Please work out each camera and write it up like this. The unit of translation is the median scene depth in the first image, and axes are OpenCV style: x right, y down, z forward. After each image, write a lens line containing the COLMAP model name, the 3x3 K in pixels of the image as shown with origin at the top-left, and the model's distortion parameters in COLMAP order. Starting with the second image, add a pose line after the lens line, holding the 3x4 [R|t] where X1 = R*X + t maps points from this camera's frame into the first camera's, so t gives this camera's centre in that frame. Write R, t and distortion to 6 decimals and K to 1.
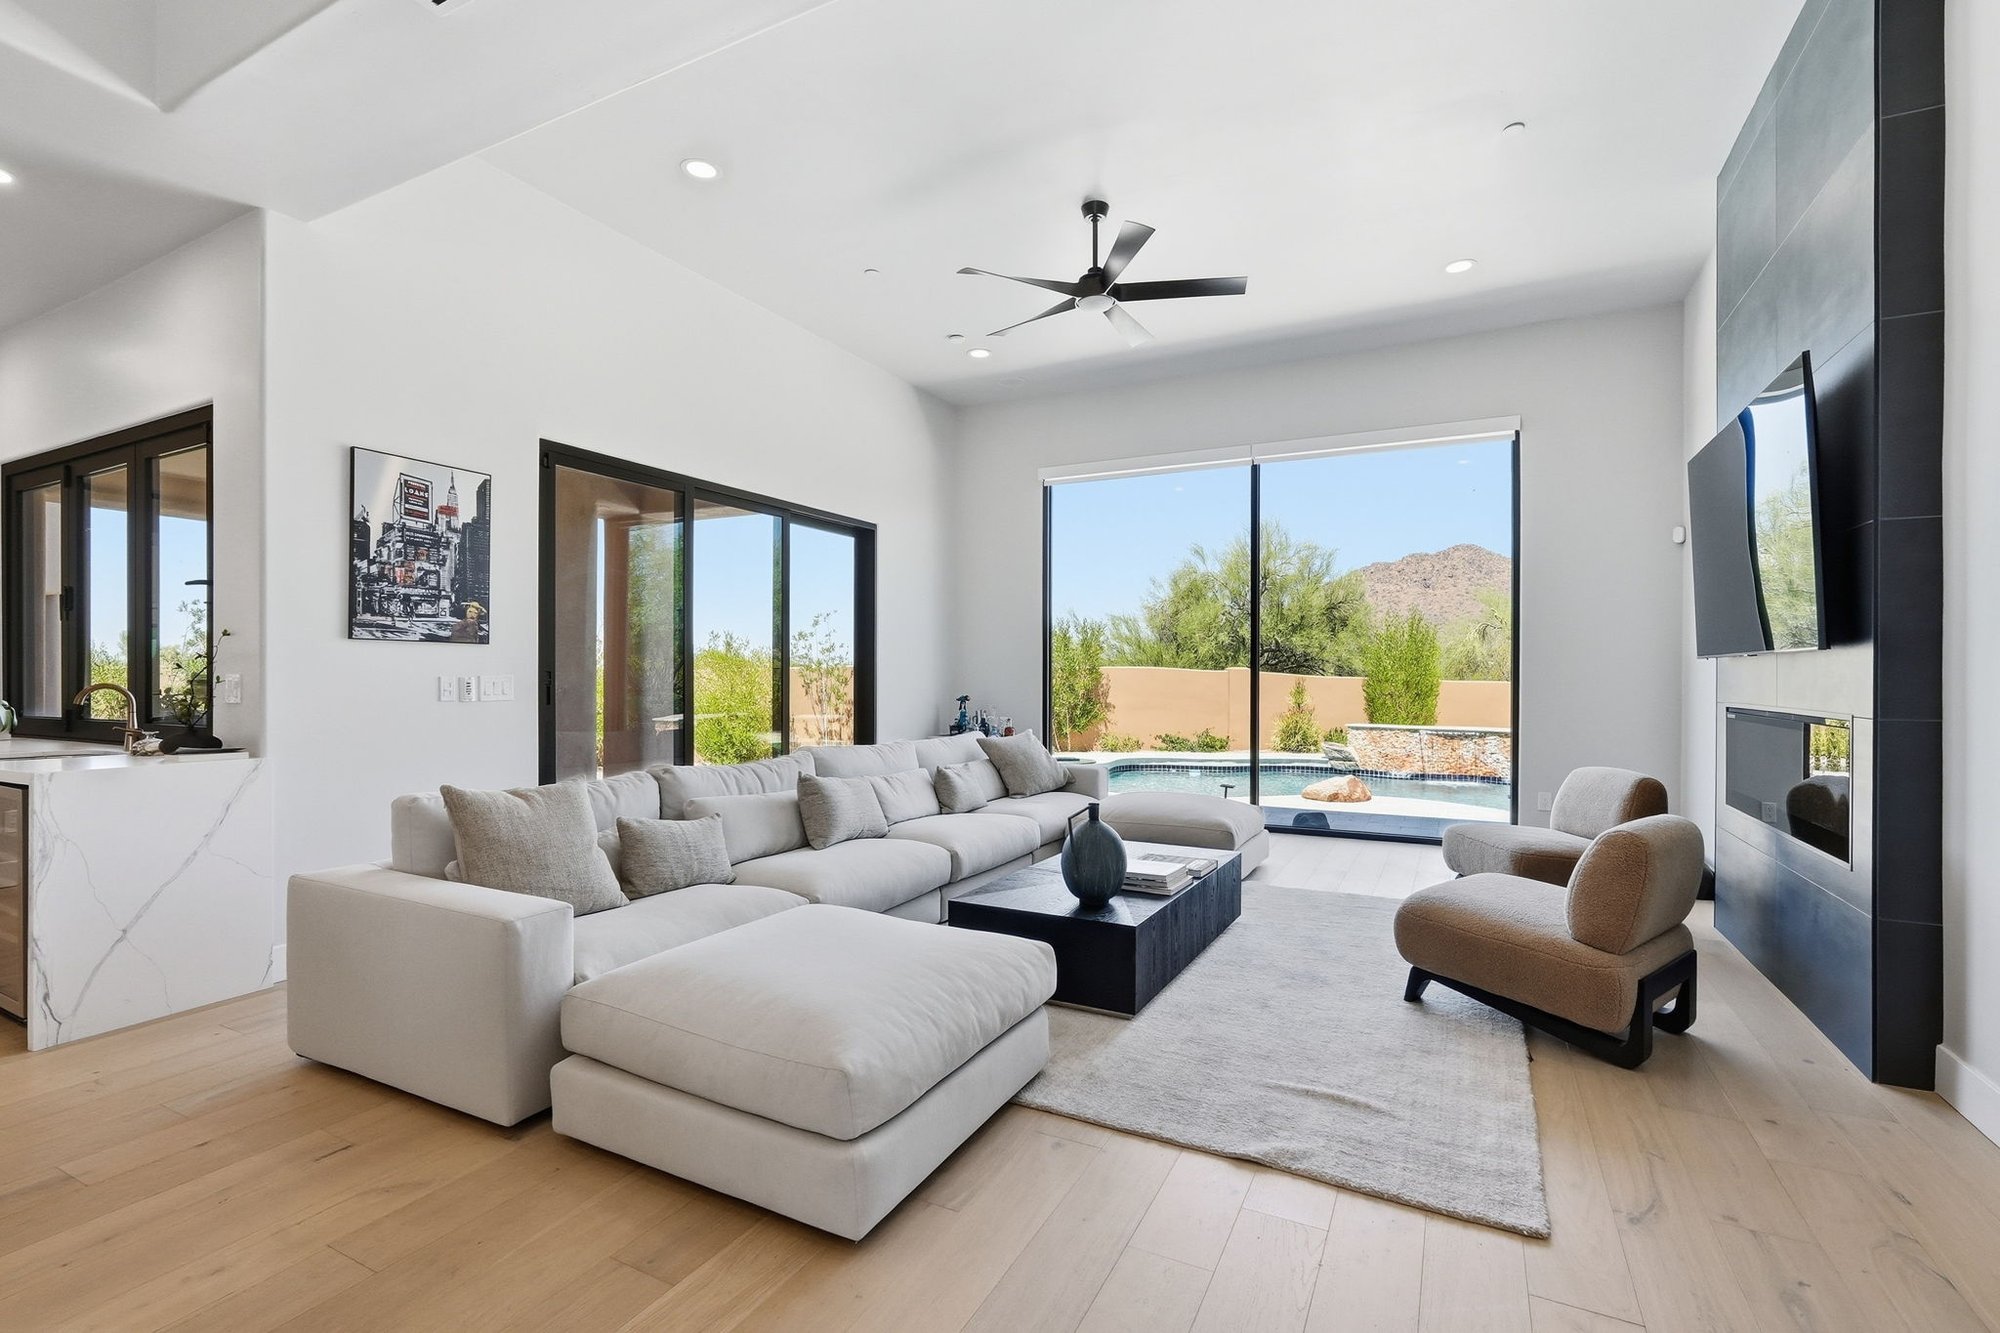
lens RADIAL K [[903.1, 0, 995.3], [0, 903.1, 671.1], [0, 0, 1]] dist [-0.002477, 0.001265]
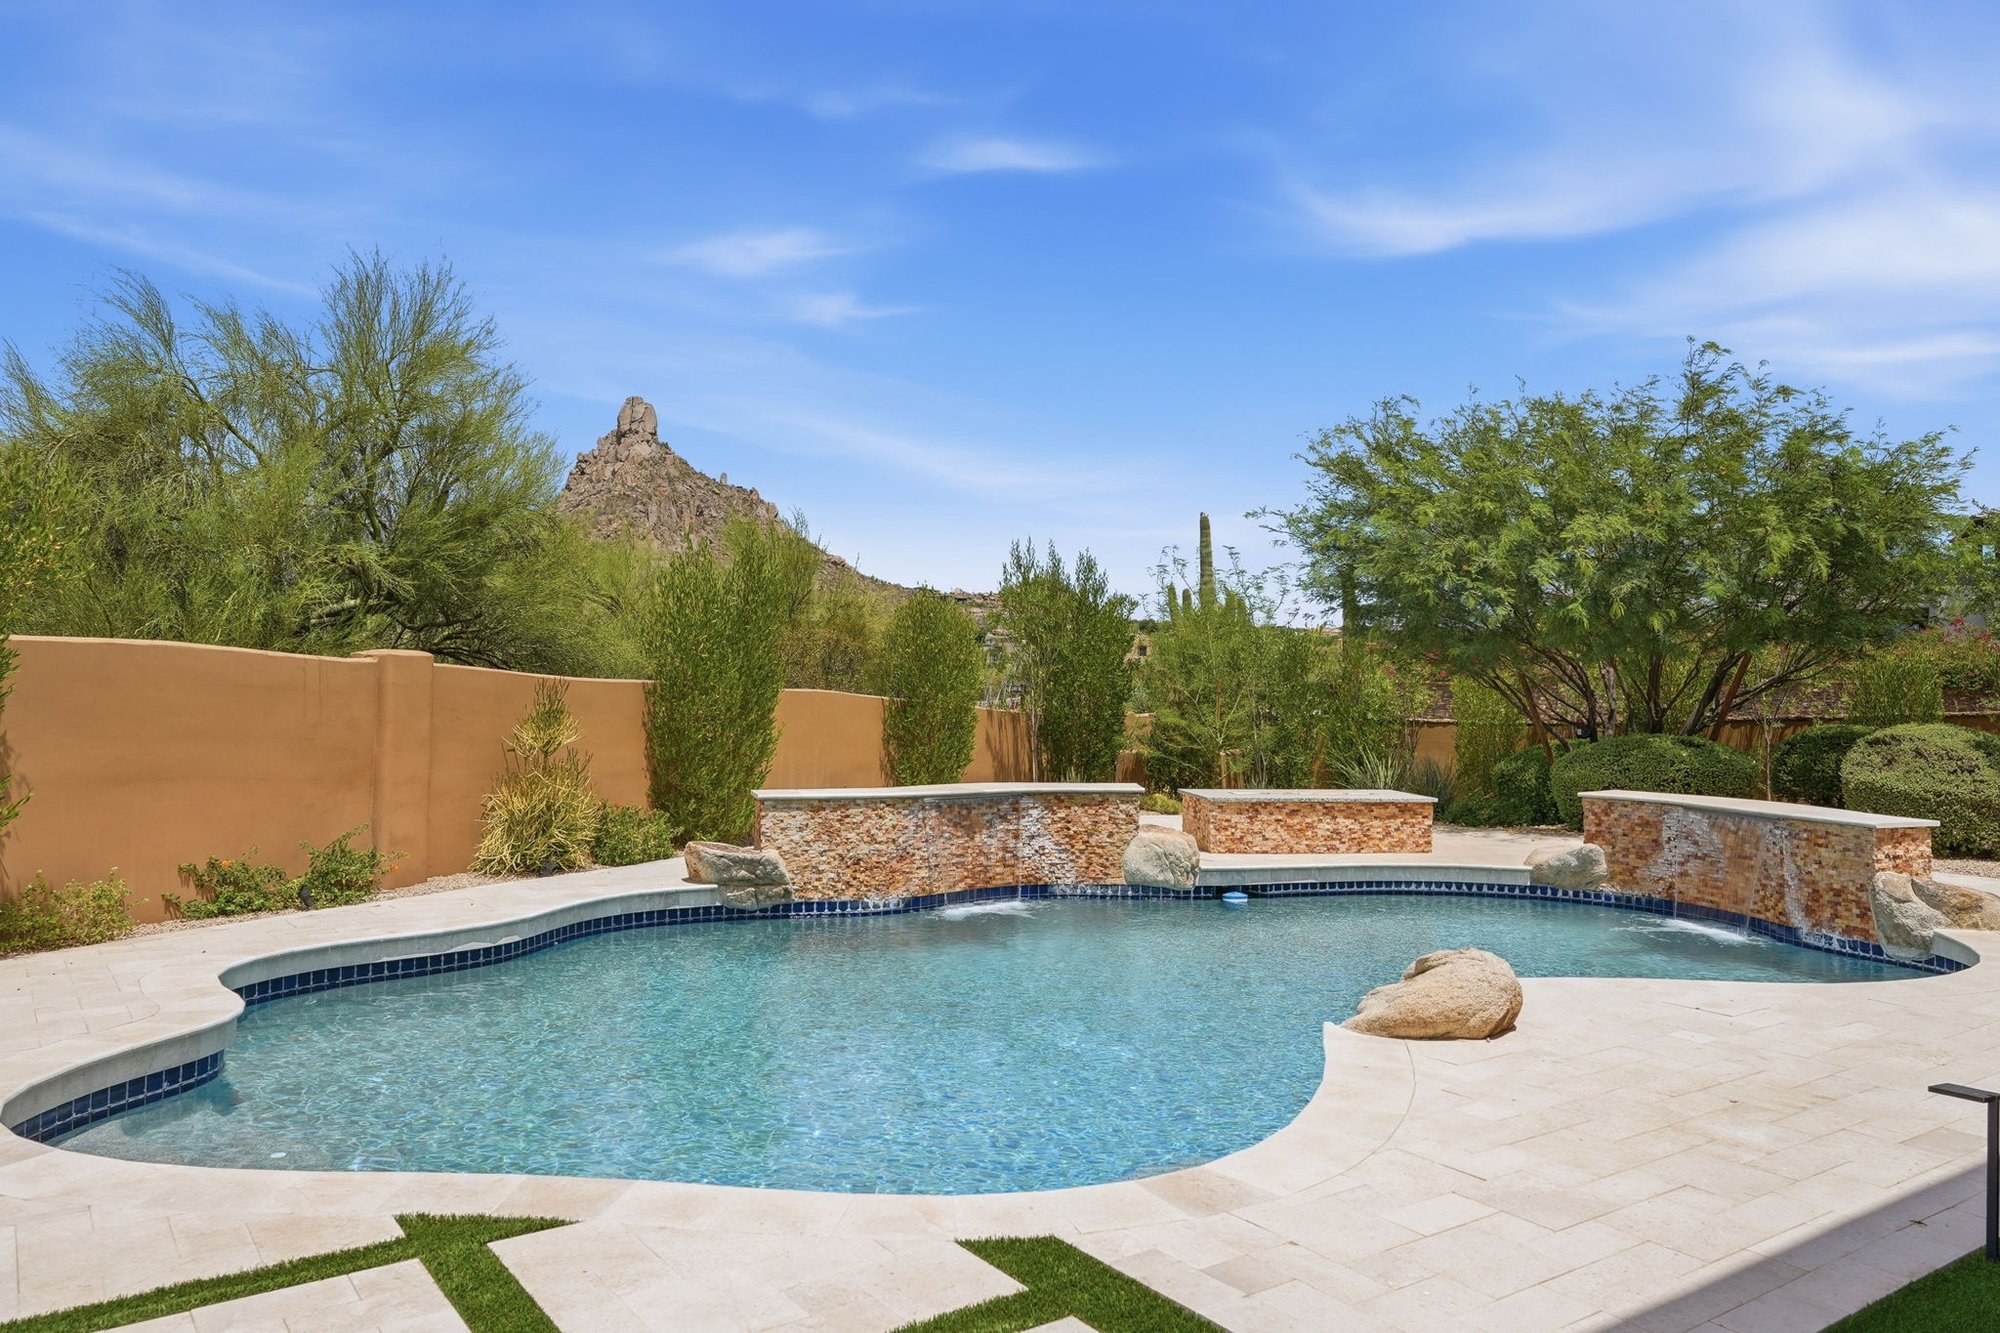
lens RADIAL K [[1406.9, 0, 992.2], [0, 1406.9, 658.5], [0, 0, 1]] dist [-0.011186, -0.000934]
pose [[0.440062, 0.019704, 0.897751, -0.152567], [-0.012270, 0.999798, -0.015929, 0.005918], [-0.897883, -0.004006, 0.440215, 0.678407]]
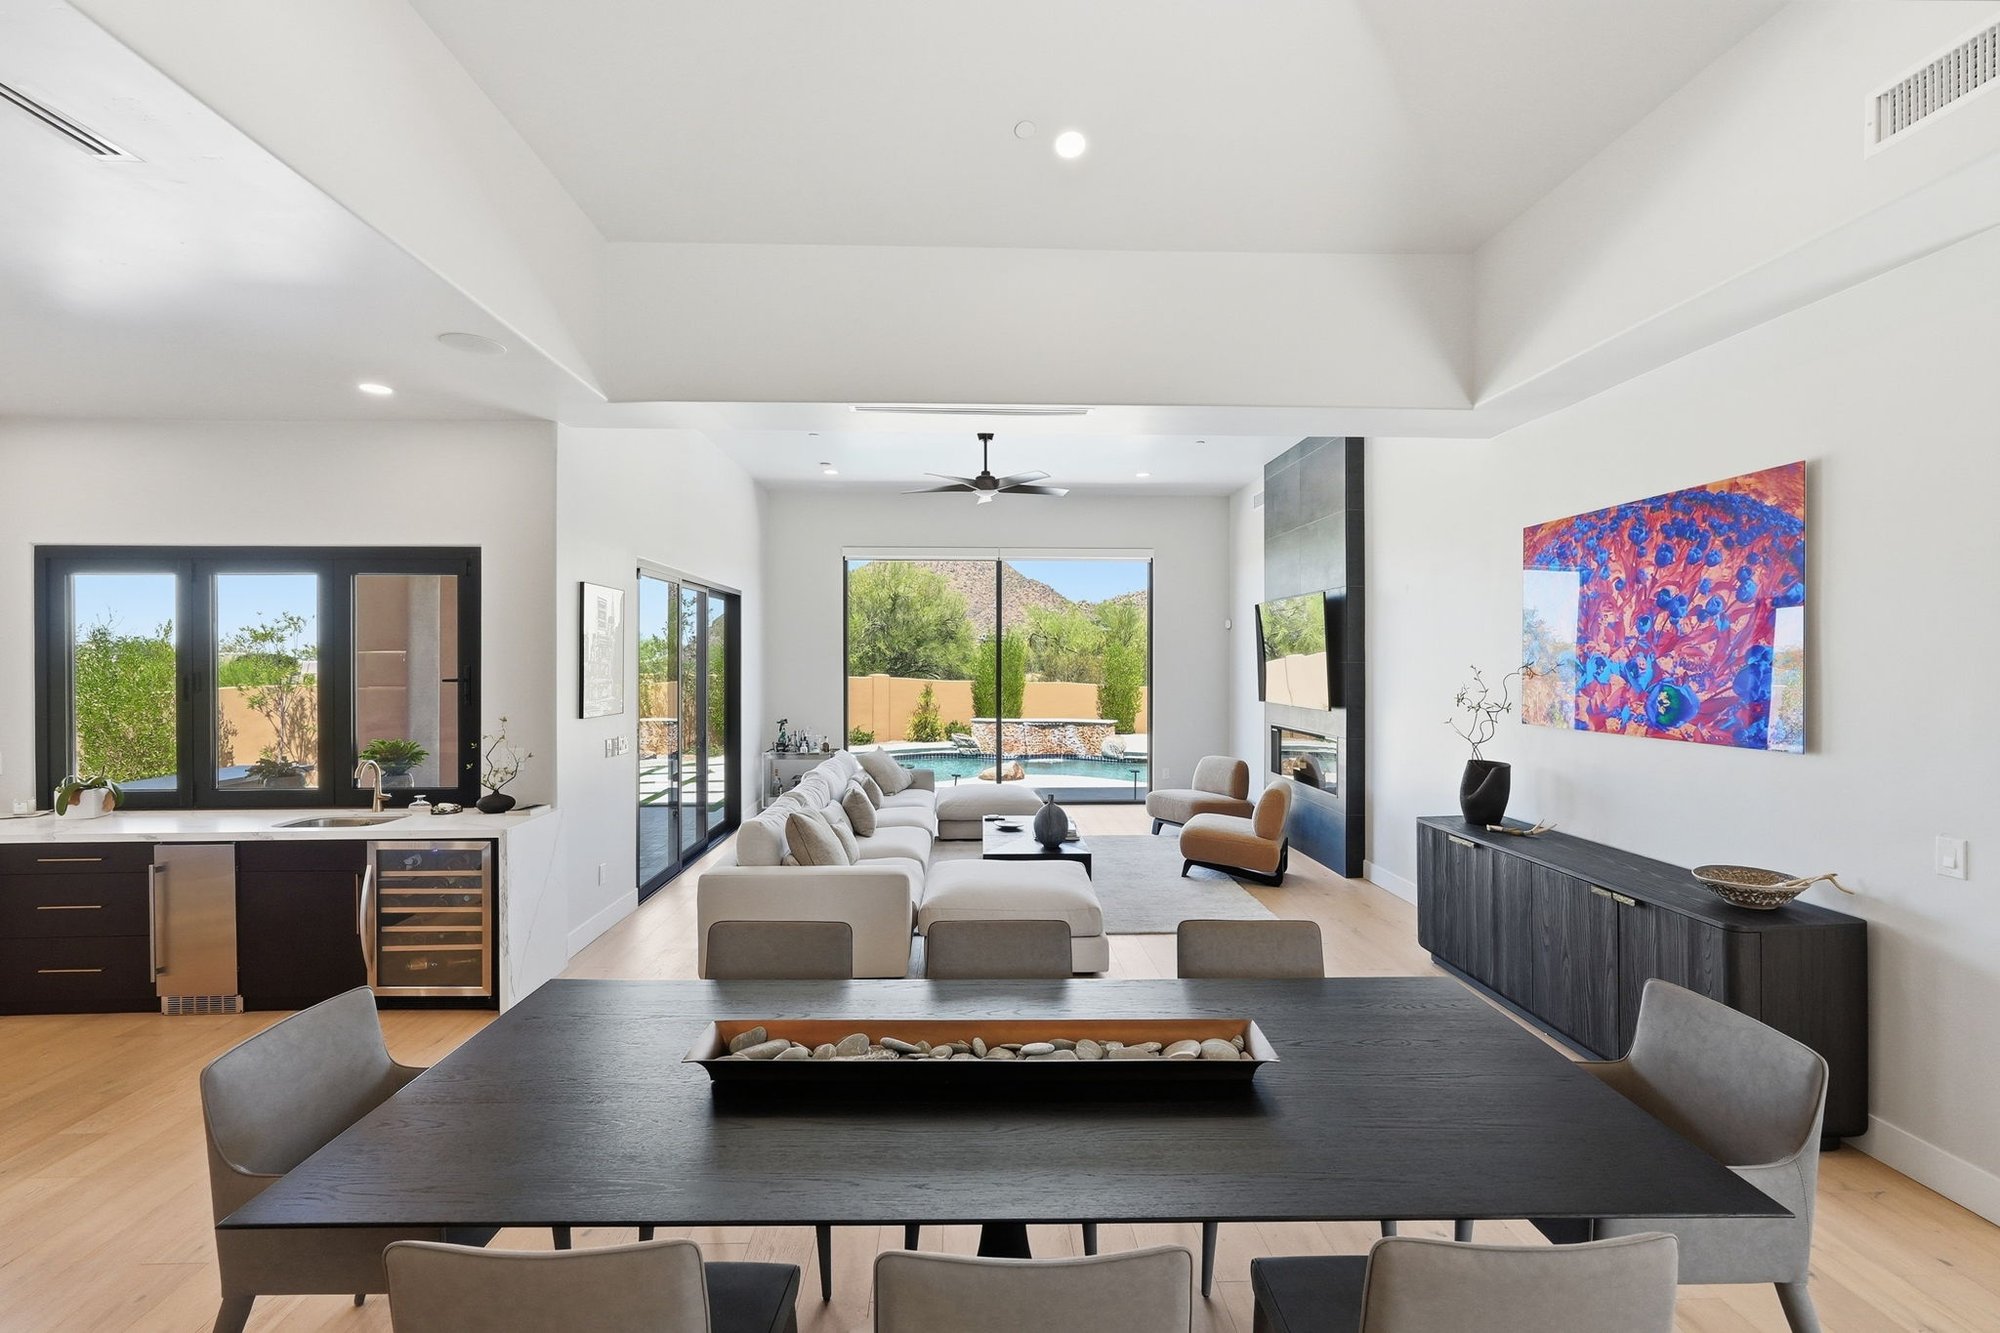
lens RADIAL K [[890.5, 0, 985.9], [0, 890.5, 661.6], [0, 0, 1]] dist [-0.003972, 0.000749]
pose [[0.873303, -0.006092, 0.487139, -0.239240], [0.002594, 0.999966, 0.007855, -0.038489], [-0.487170, -0.005596, 0.873289, -0.147640]]
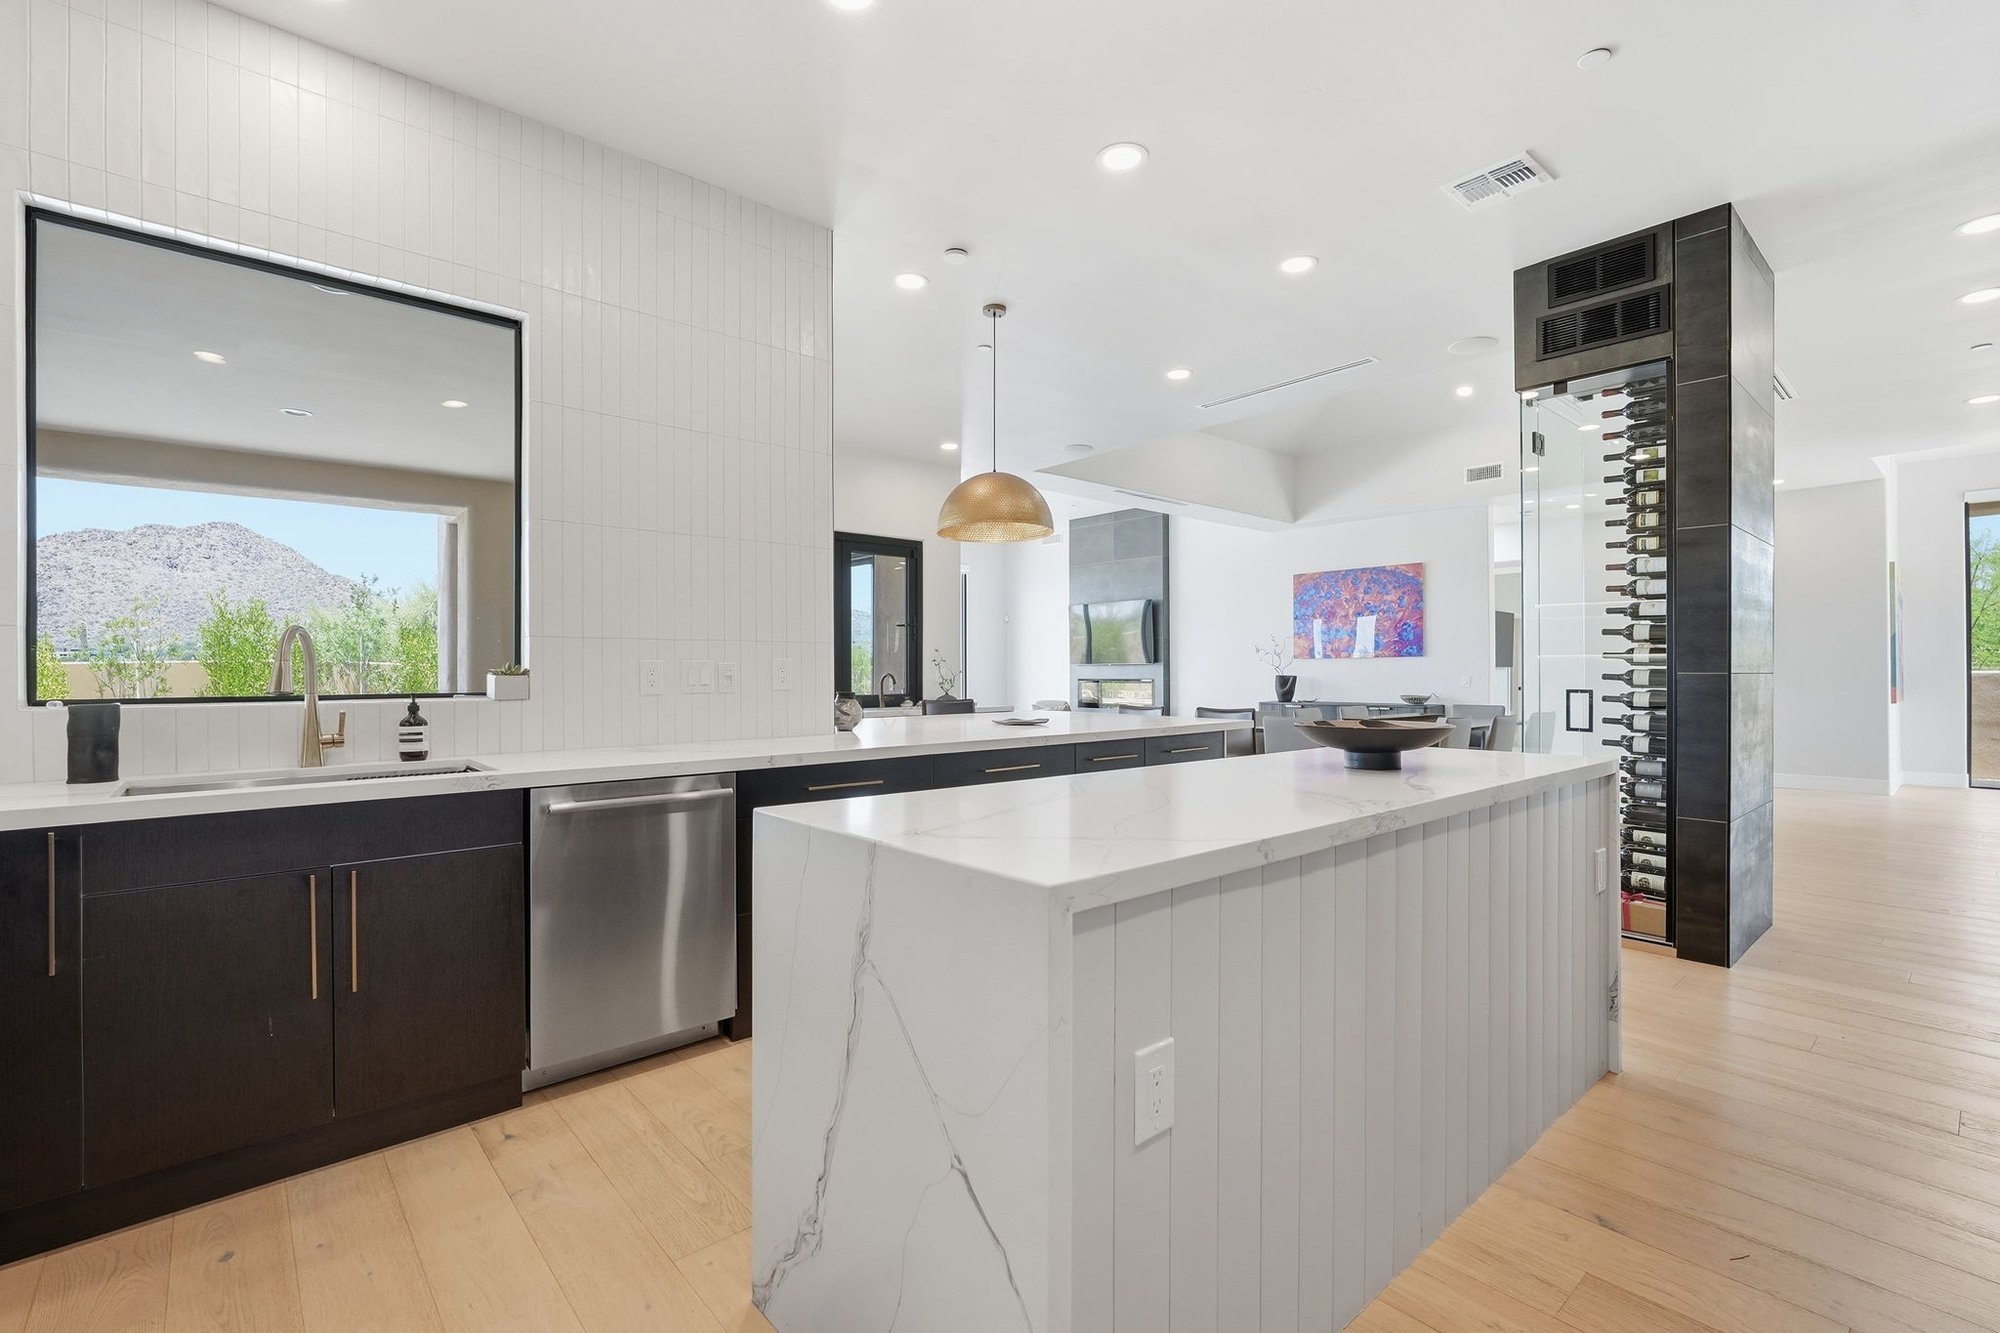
lens RADIAL K [[903.1, 0, 1005.9], [0, 903.1, 669.4], [0, 0, 1]] dist [-0.002477, 0.001265]
pose [[0.346926, -0.001992, 0.937890, -0.776920], [0.001306, 0.999998, 0.001641, -0.000939], [-0.937891, 0.000655, 0.346928, 0.023752]]
